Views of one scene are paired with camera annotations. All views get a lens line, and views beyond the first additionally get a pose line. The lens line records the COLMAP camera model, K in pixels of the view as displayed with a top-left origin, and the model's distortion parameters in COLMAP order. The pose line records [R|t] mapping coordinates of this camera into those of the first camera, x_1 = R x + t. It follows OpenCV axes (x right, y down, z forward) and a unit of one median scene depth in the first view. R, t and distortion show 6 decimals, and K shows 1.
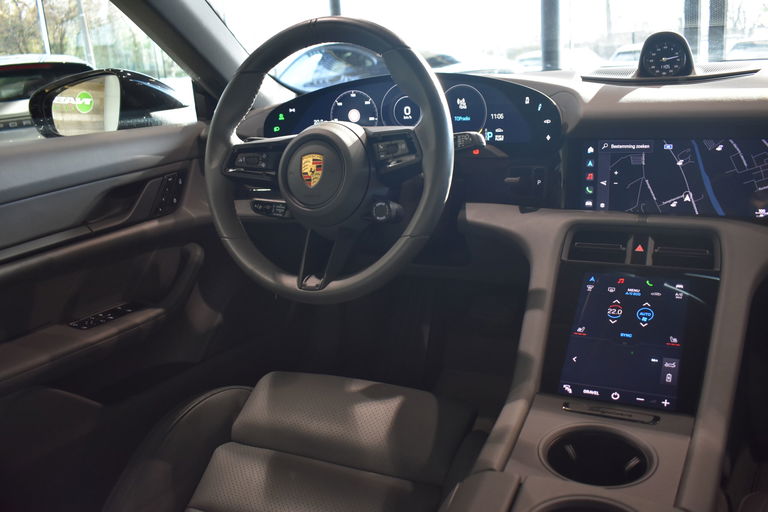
lens RADIAL K [[673.6, 0, 384.6], [0, 673.6, 254.5], [0, 0, 1]] dist [-0.080445, 0.007994]
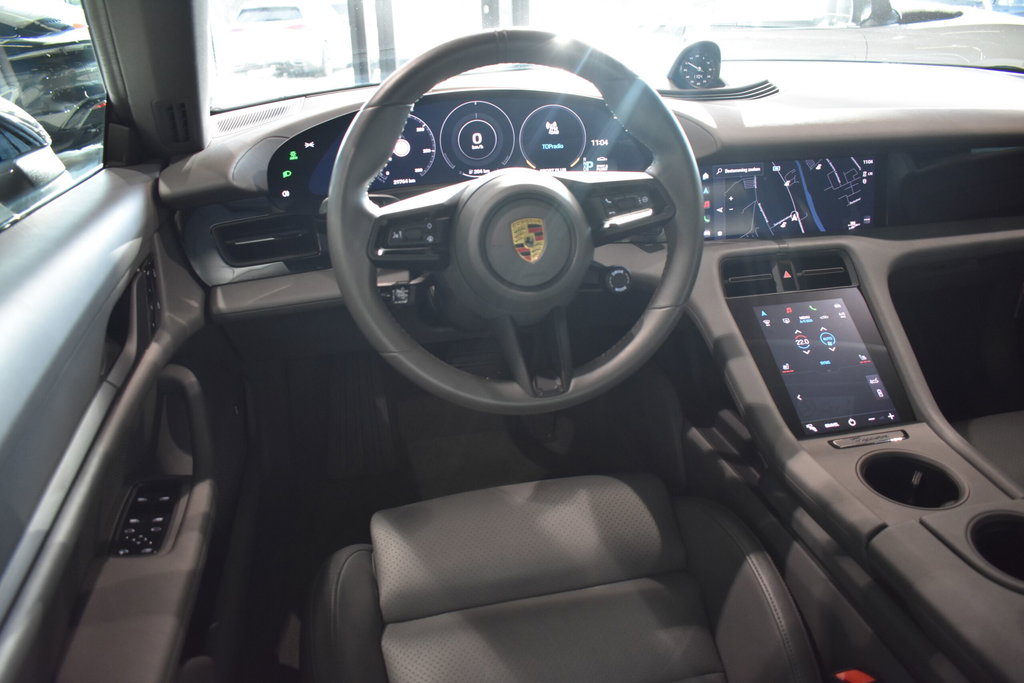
lens RADIAL K [[803.9, 0, 511.8], [0, 803.9, 343.5], [0, 0, 1]] dist [-0.082176, -0.003852]
pose [[0.776434, -0.208925, 0.594559, -0.635252], [0.141237, 0.977137, 0.158921, -0.147773], [-0.614168, -0.039418, 0.788190, 0.284218]]
